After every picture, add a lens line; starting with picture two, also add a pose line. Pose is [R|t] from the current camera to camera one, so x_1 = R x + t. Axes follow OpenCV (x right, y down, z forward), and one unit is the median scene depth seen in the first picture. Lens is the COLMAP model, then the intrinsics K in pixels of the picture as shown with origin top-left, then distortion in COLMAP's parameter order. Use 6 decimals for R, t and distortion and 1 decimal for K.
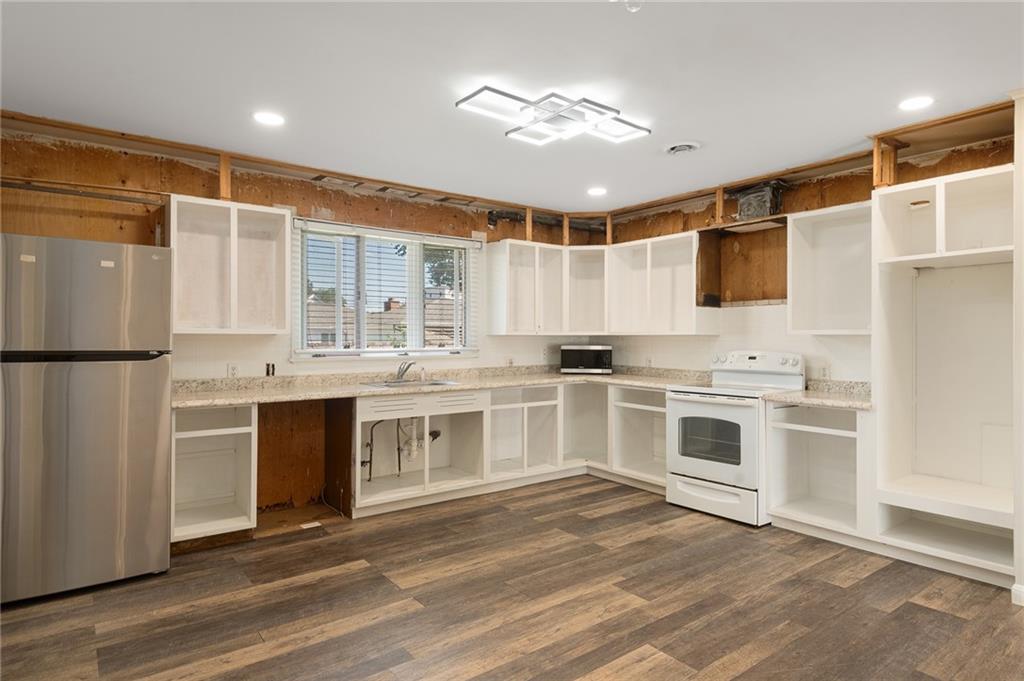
lens RADIAL K [[595.8, 0, 541.7], [0, 595.8, 334.8], [0, 0, 1]] dist [0.021994, -0.012425]
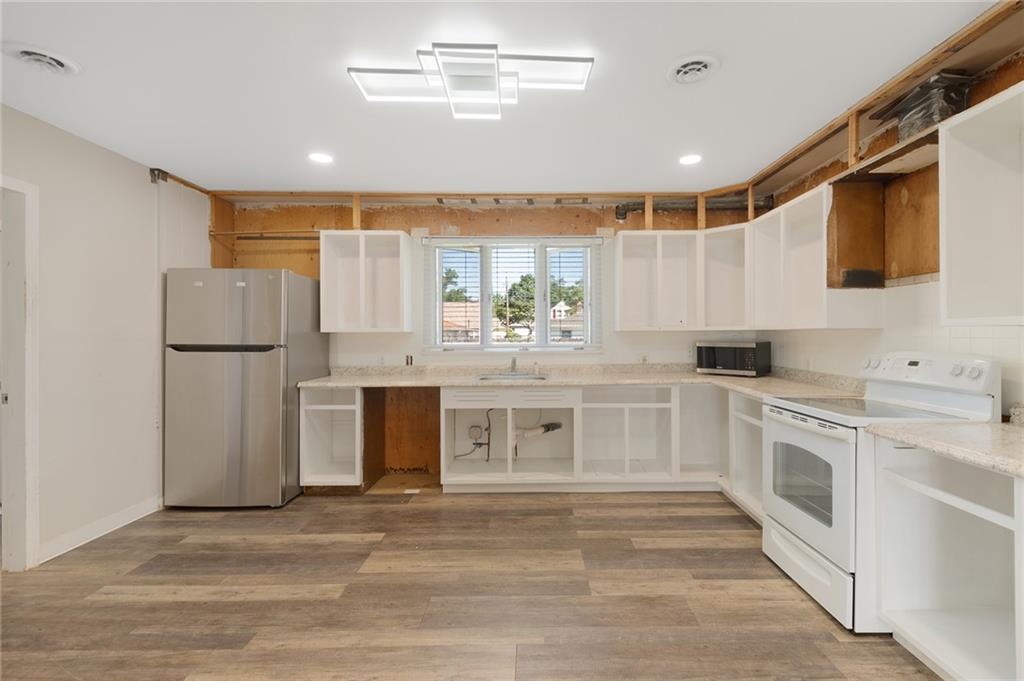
lens RADIAL K [[486.1, 0, 547.3], [0, 486.1, 331.4], [0, 0, 1]] dist [0.012625, -0.005232]
pose [[0.786460, -0.008236, -0.617586, 0.418173], [0.007903, 0.999963, -0.003271, 0.003486], [0.617590, -0.002308, 0.786496, 0.390241]]
